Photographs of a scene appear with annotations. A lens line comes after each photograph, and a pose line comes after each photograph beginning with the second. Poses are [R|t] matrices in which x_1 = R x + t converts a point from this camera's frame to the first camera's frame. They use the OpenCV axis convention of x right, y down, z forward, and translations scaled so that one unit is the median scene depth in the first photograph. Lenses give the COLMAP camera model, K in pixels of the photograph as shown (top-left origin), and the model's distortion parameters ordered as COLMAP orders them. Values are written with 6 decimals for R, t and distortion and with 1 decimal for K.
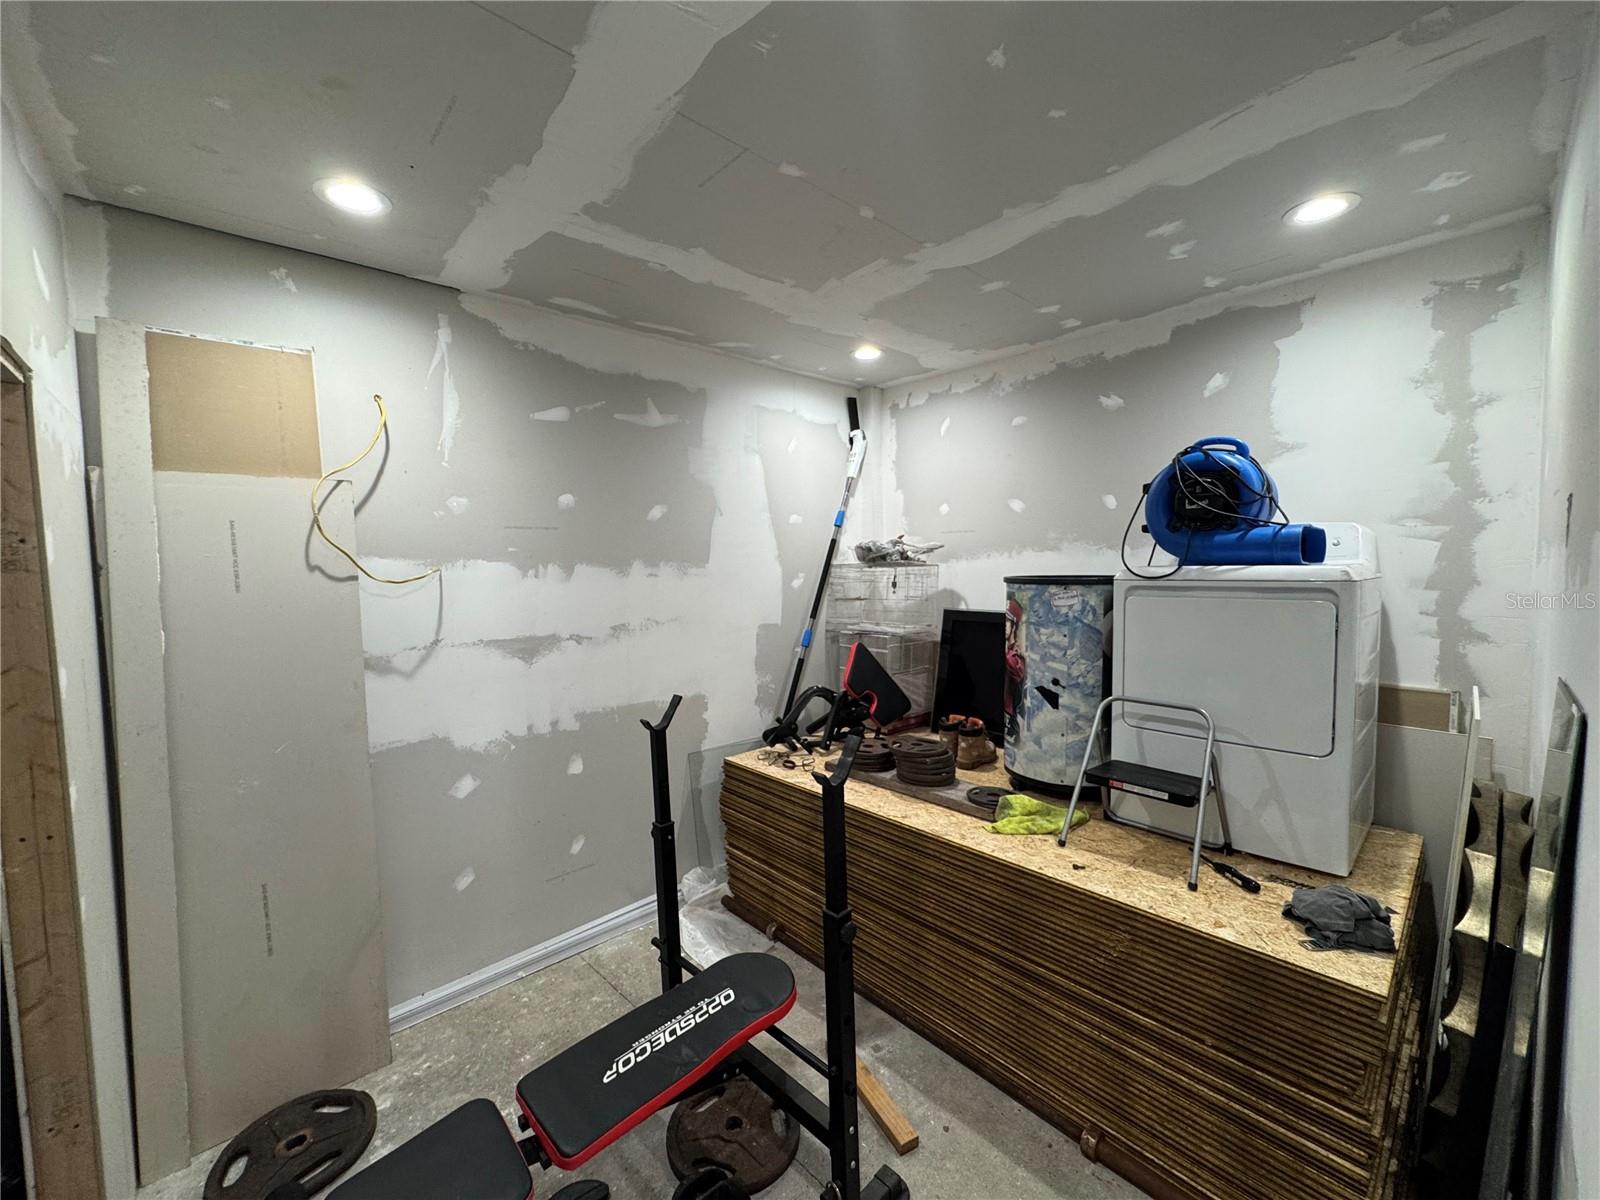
lens RADIAL K [[639.2, 0, 799.4], [0, 639.2, 603.9], [0, 0, 1]] dist [-0.003847, 0.000558]
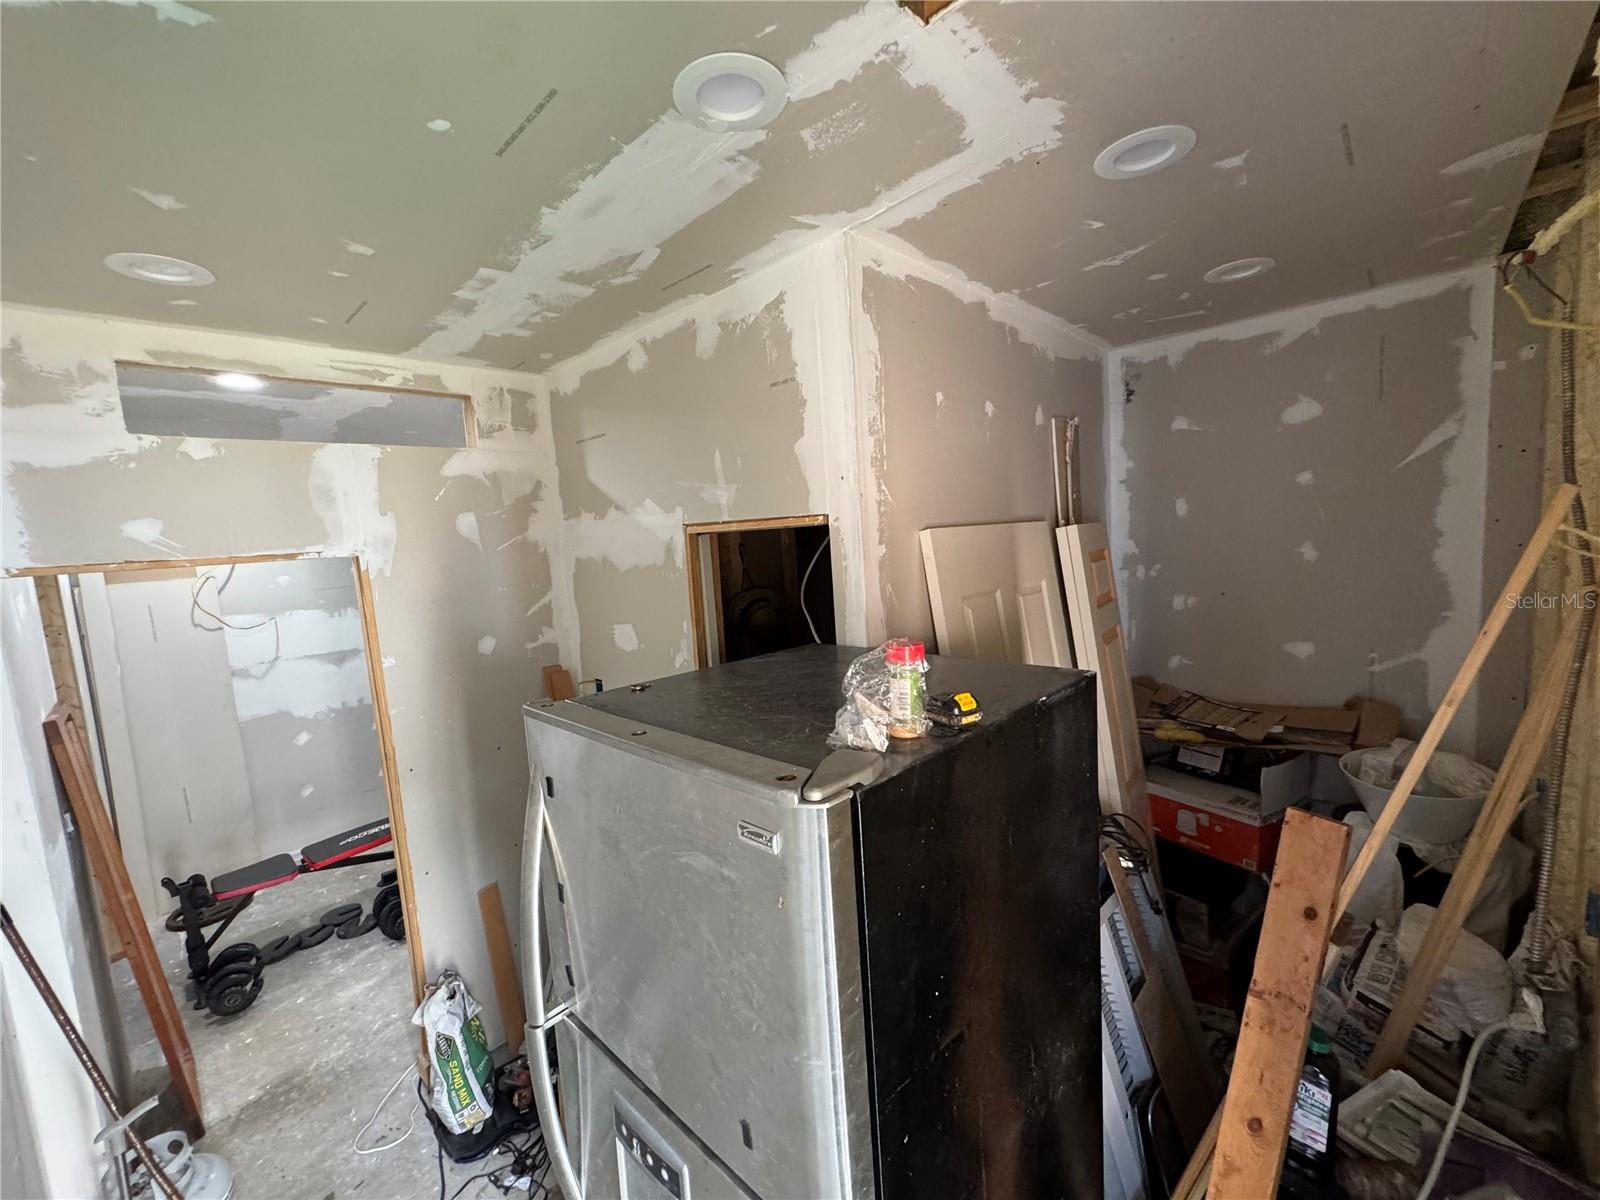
lens RADIAL K [[639.2, 0, 798.9], [0, 639.2, 601.4], [0, 0, 1]] dist [-0.003847, 0.000558]
pose [[0.996142, -0.057037, 0.066688, 0.776302], [0.054448, 0.997714, 0.040021, -0.091376], [-0.068818, -0.036236, 0.996971, -0.872259]]
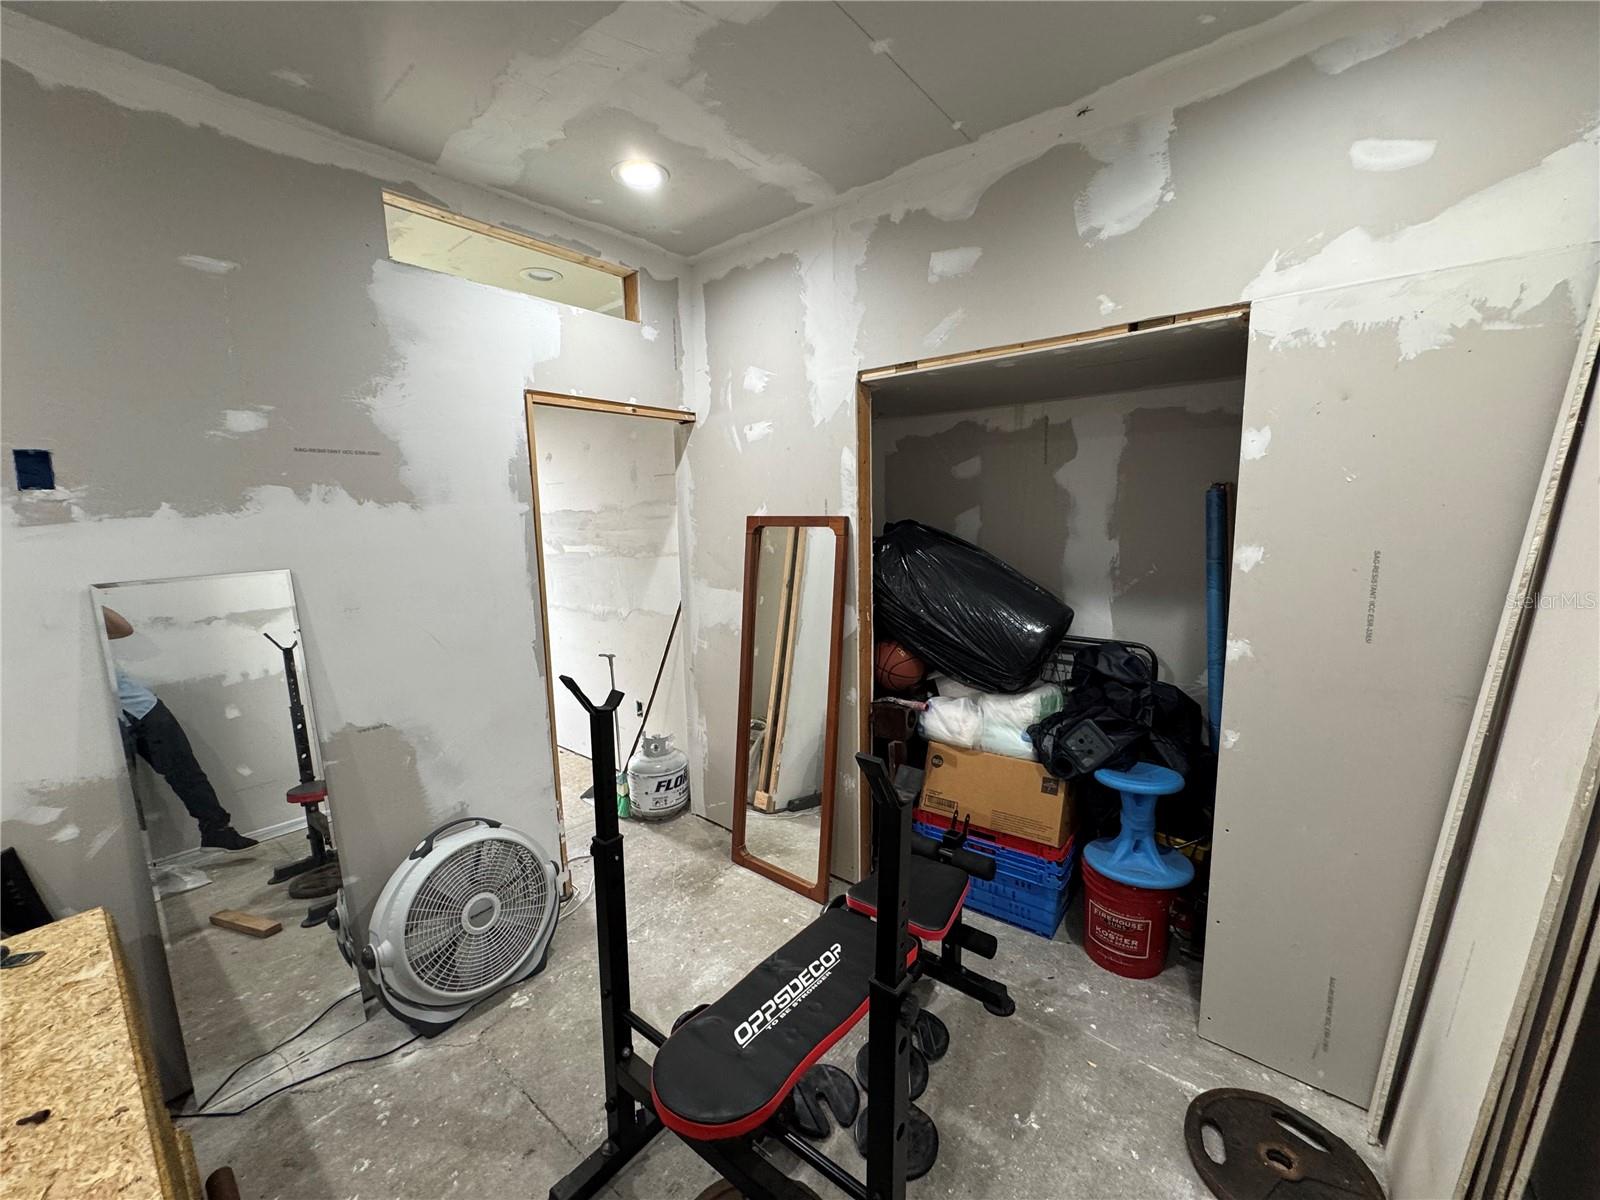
lens RADIAL K [[639.2, 0, 798.3], [0, 639.2, 602.3], [0, 0, 1]] dist [-0.003847, 0.000558]
pose [[-0.990273, 0.058142, -0.126405, -0.079072], [0.030611, 0.977285, 0.209706, -0.043092], [0.135727, 0.203797, -0.969559, 1.179993]]
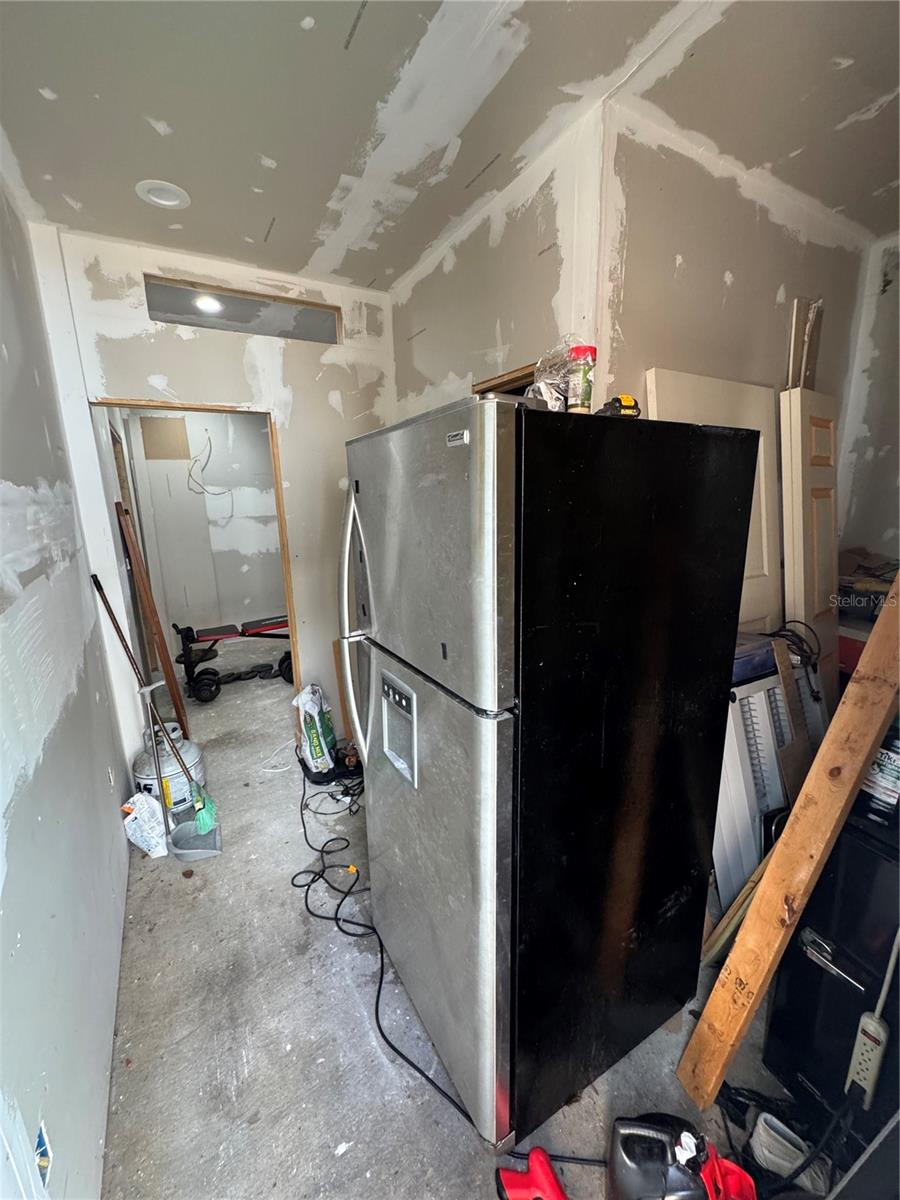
lens RADIAL K [[479.4, 0, 449.1], [0, 479.4, 600.1], [0, 0, 1]] dist [-0.003847, 0.000558]
pose [[0.978319, 0.038648, -0.203465, 0.840700], [-0.006463, 0.987652, 0.156532, 0.089241], [0.207003, -0.151823, 0.966488, -0.936479]]
